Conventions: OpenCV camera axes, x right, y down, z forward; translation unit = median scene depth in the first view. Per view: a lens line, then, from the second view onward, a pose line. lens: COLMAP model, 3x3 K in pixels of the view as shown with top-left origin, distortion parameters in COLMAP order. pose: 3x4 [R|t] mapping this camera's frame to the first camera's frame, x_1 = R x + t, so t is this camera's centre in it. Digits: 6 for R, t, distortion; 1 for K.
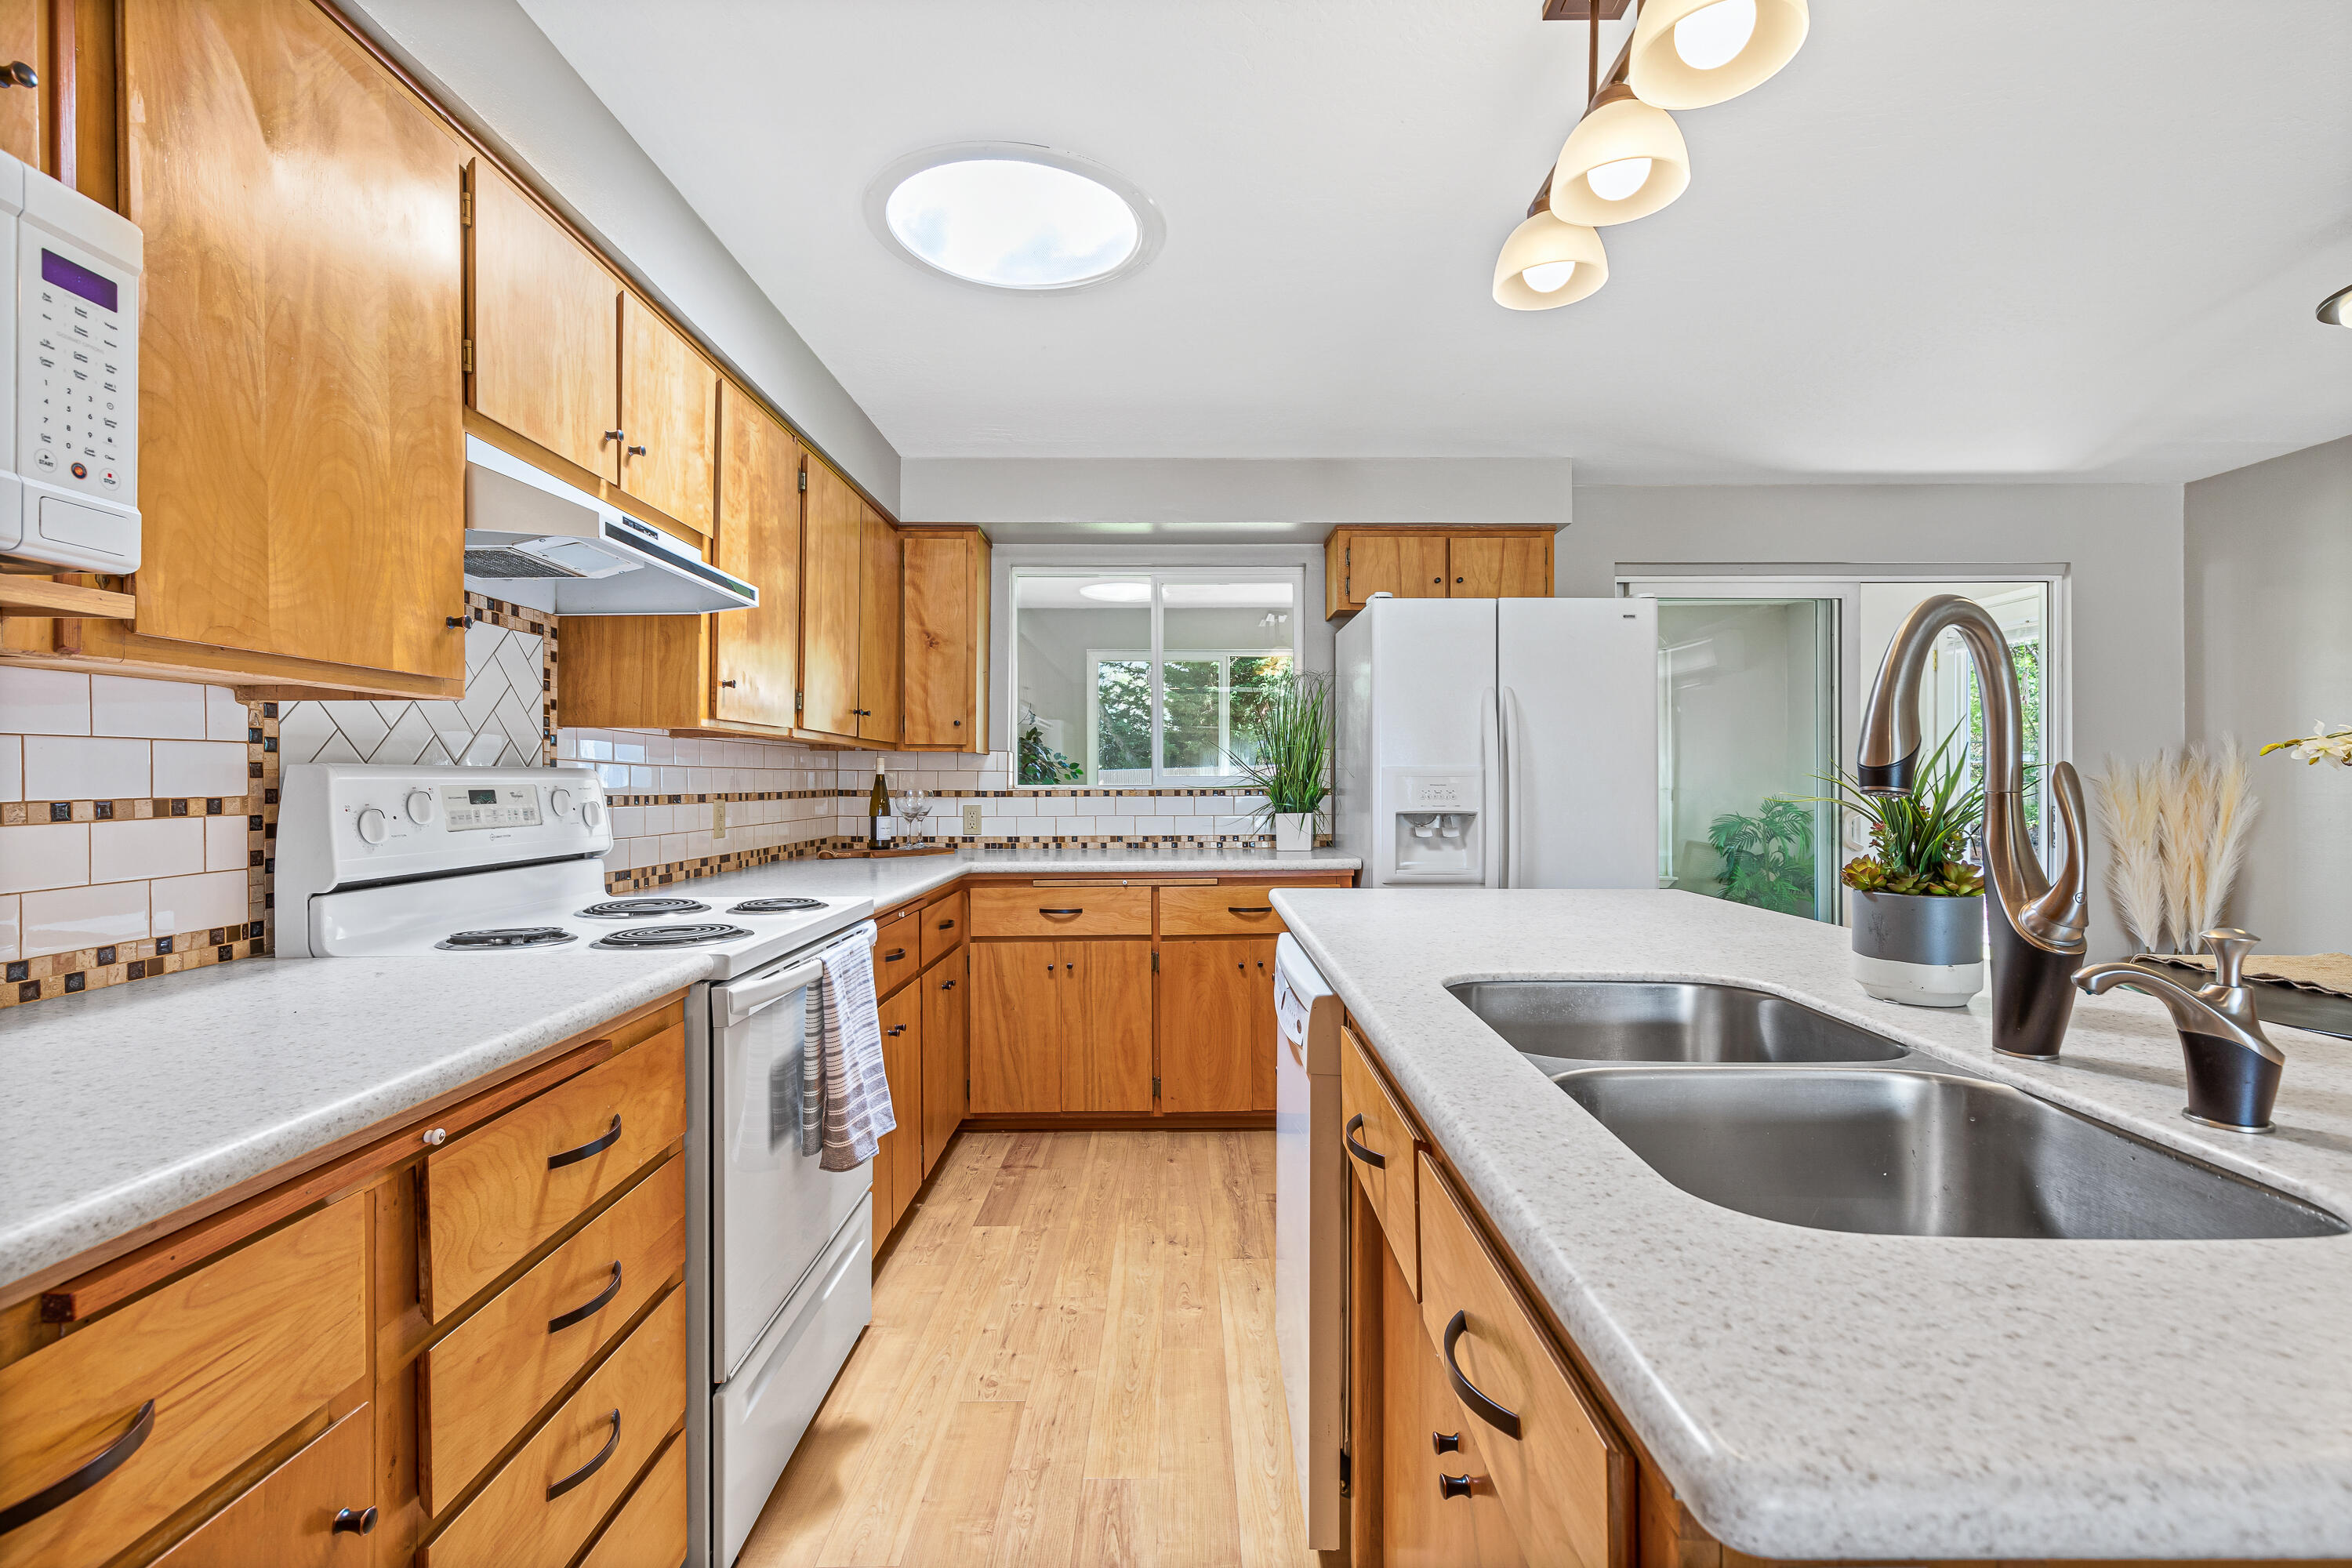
lens RADIAL K [[1066.2, 0, 1185.0], [0, 1066.2, 776.5], [0, 0, 1]] dist [0.015143, -0.003316]
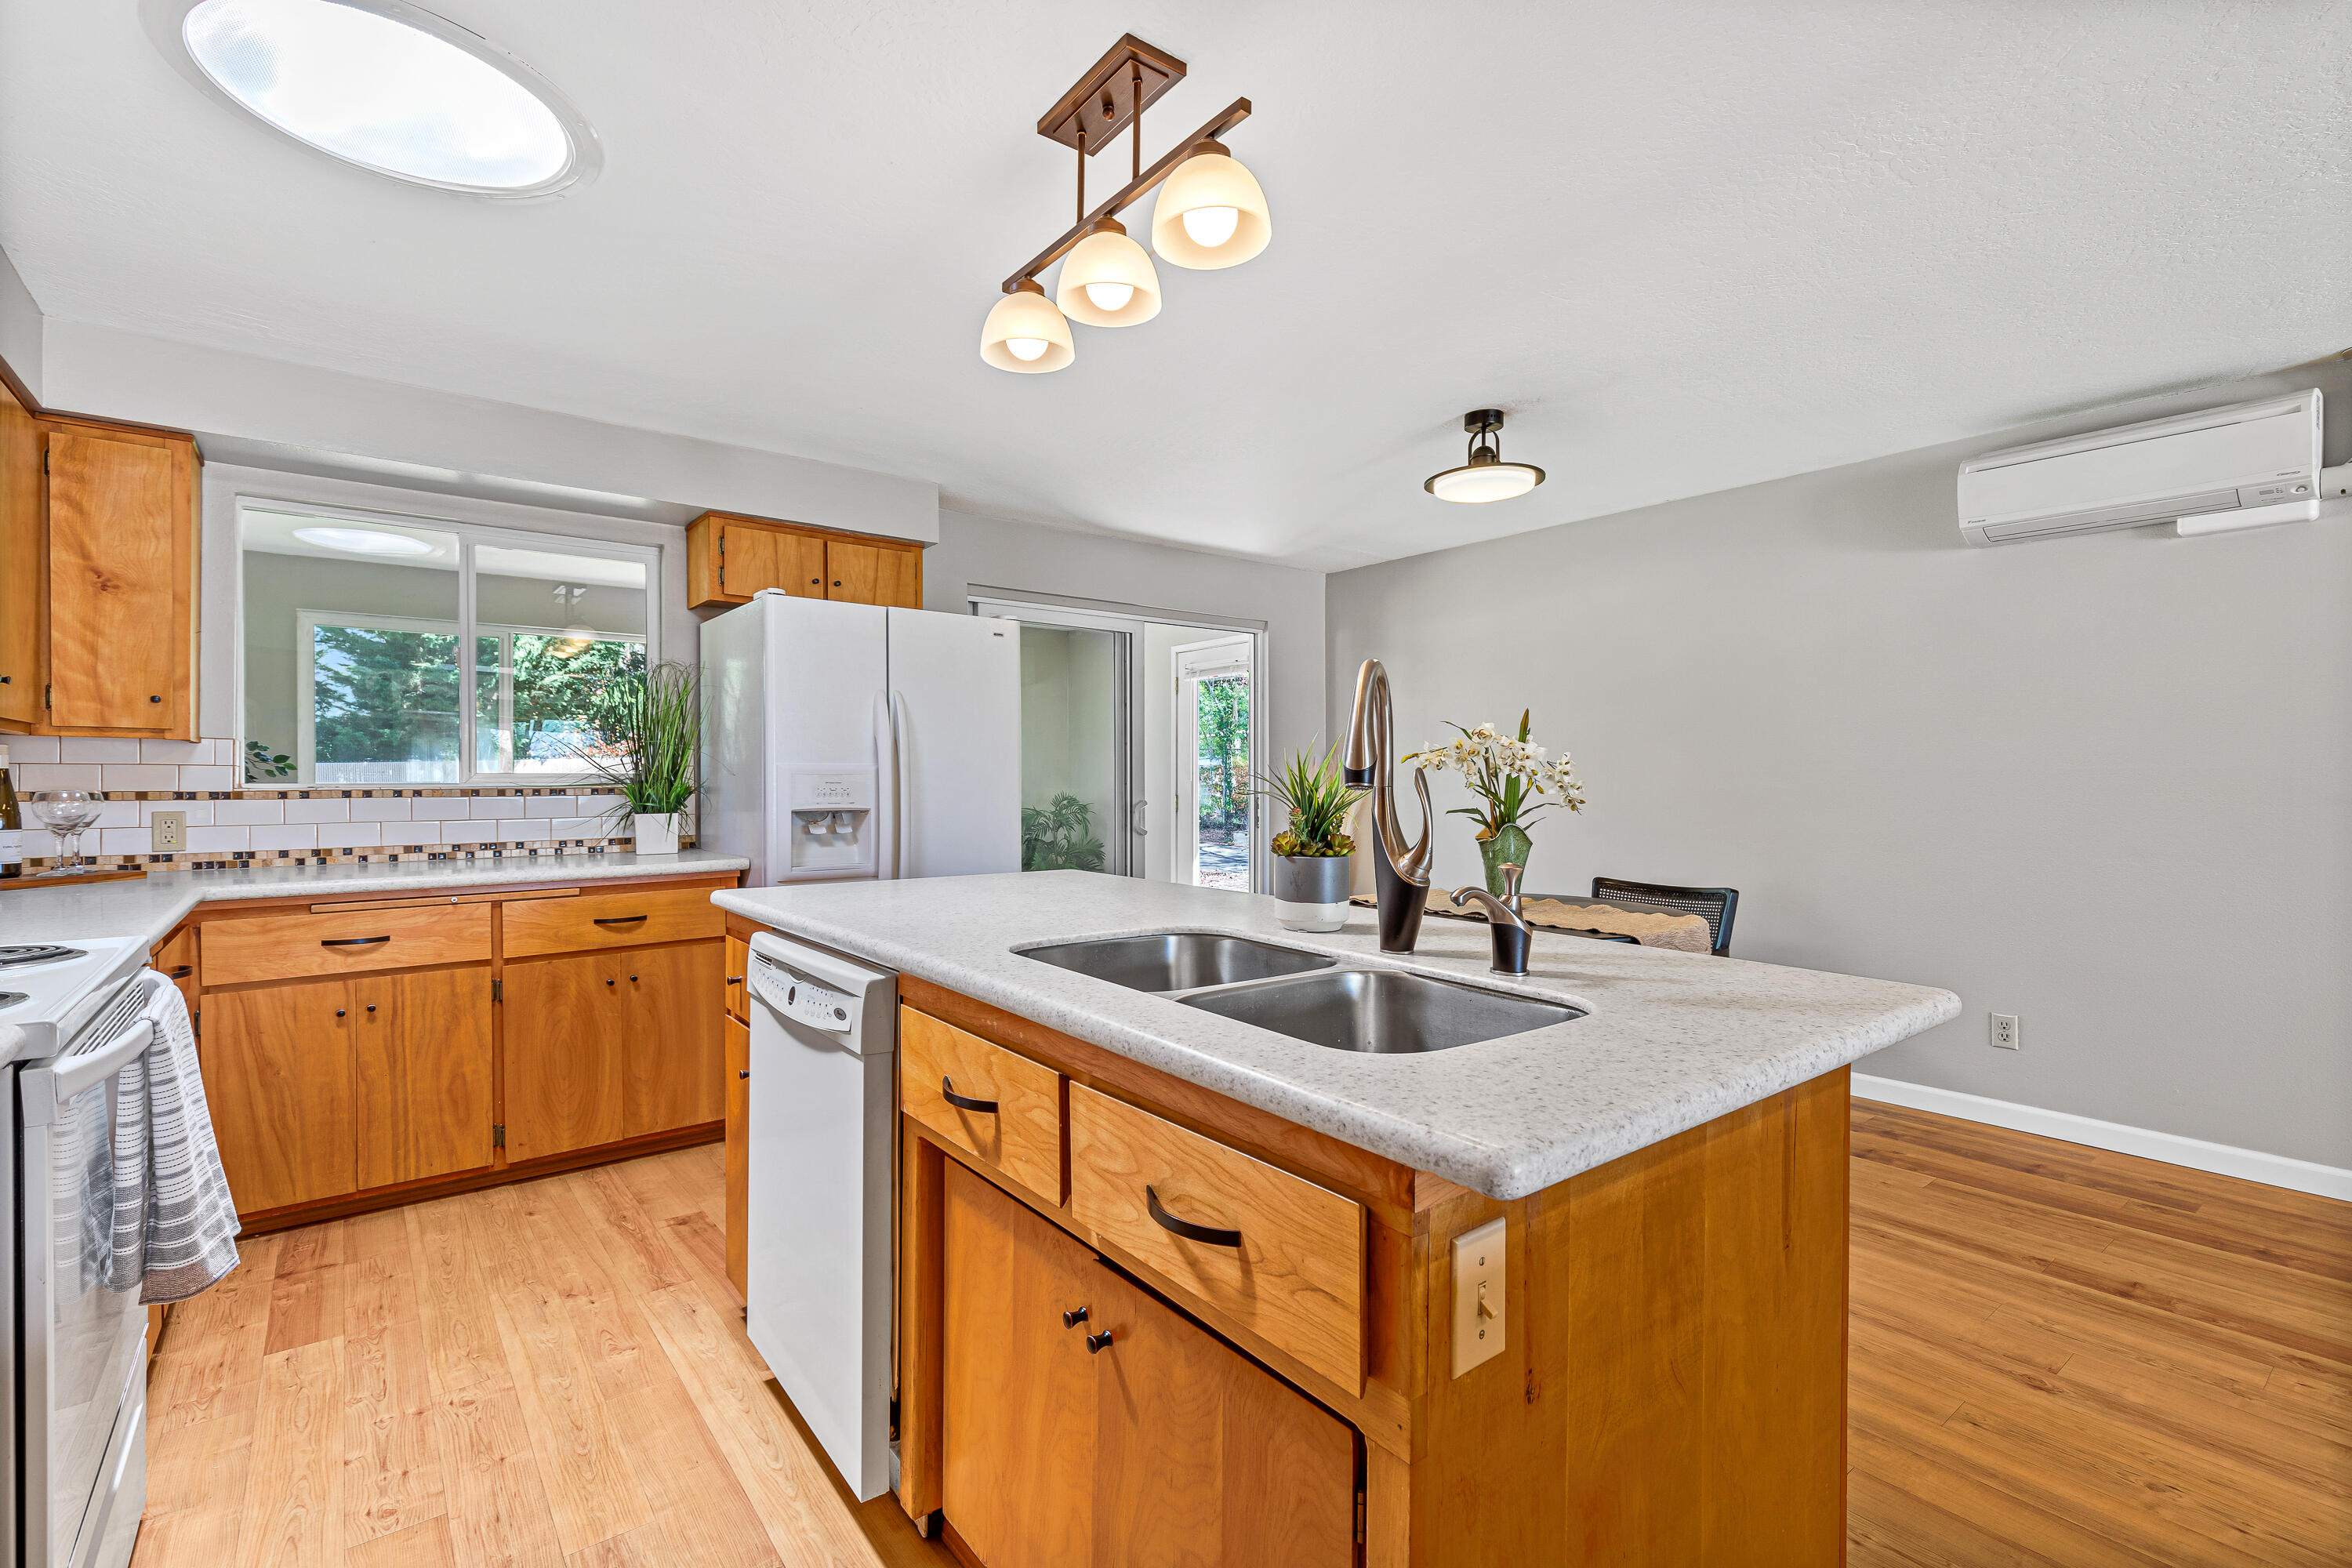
lens RADIAL K [[1066.2, 0, 1172.5], [0, 1066.2, 778.4], [0, 0, 1]] dist [0.015143, -0.003316]
pose [[0.792457, 0.001603, 0.609926, -0.129849], [-0.003796, 0.999990, 0.002304, -0.000006], [-0.609916, -0.004141, 0.792455, -0.011737]]
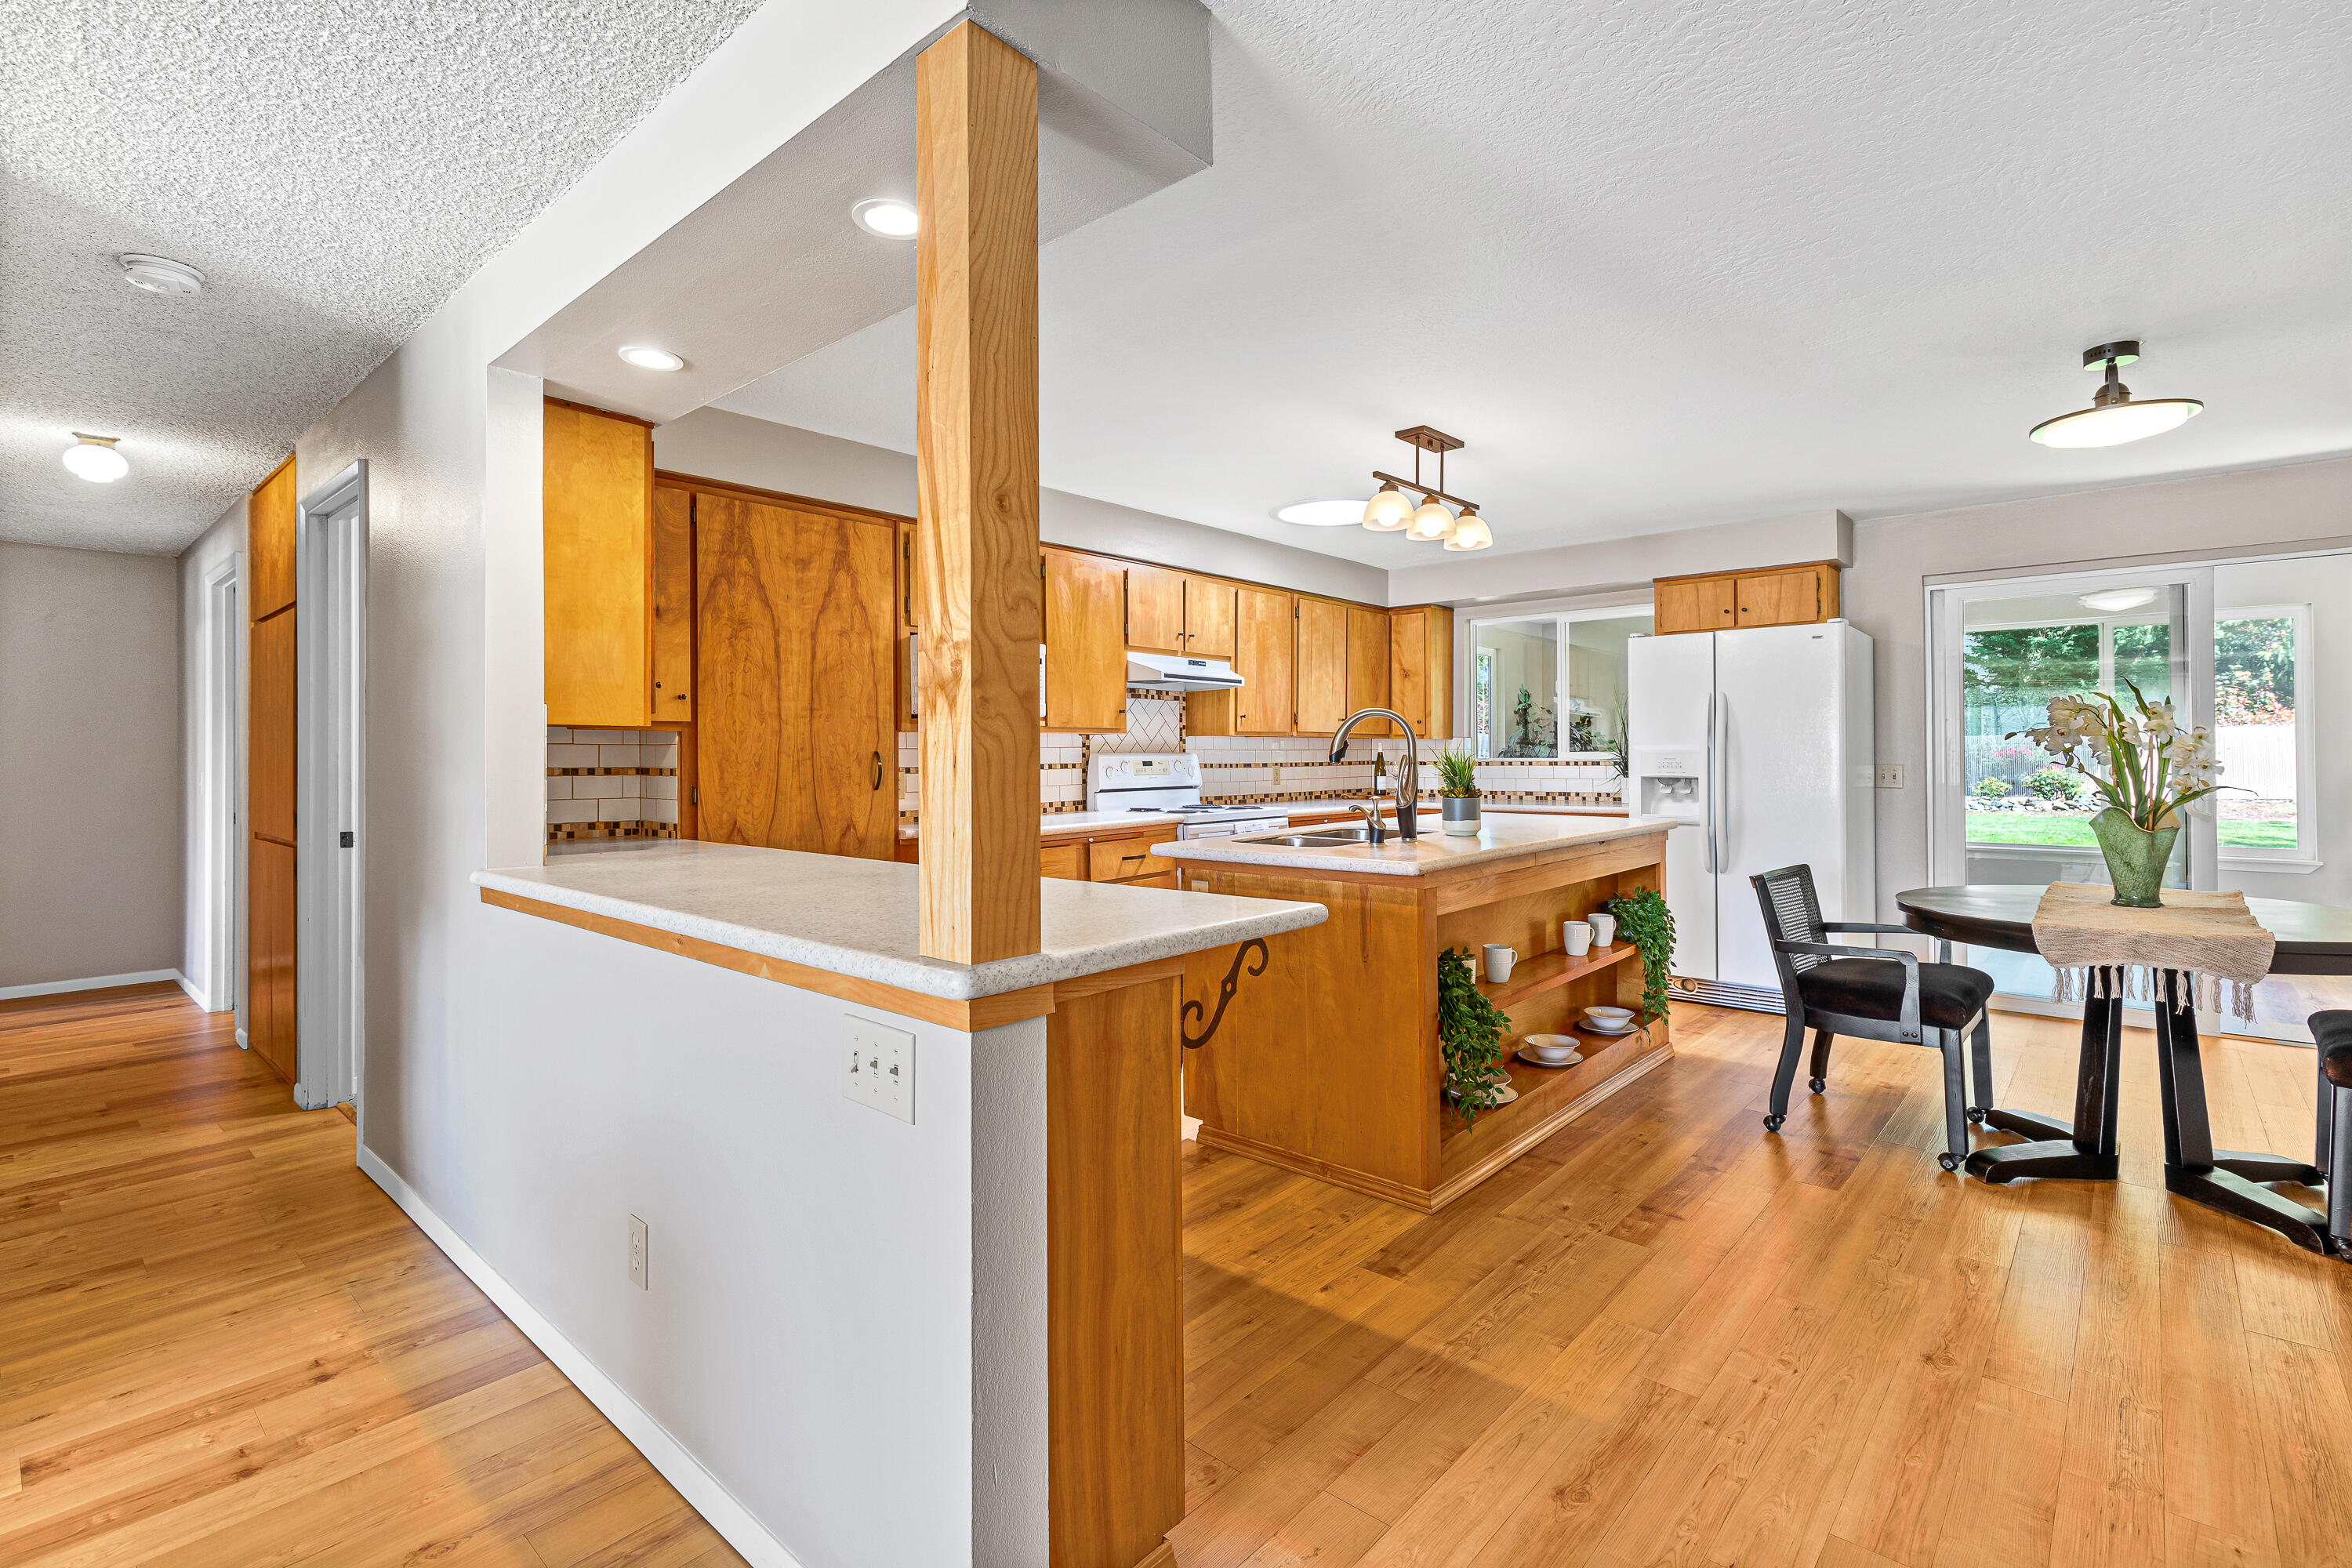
lens RADIAL K [[1066.2, 0, 1191.3], [0, 1066.2, 744.9], [0, 0, 1]] dist [0.015143, -0.003316]
pose [[0.745896, -0.007496, -0.666020, 0.742639], [0.006646, 0.999971, -0.003811, -0.010735], [0.666029, -0.001584, 0.745924, -0.583876]]
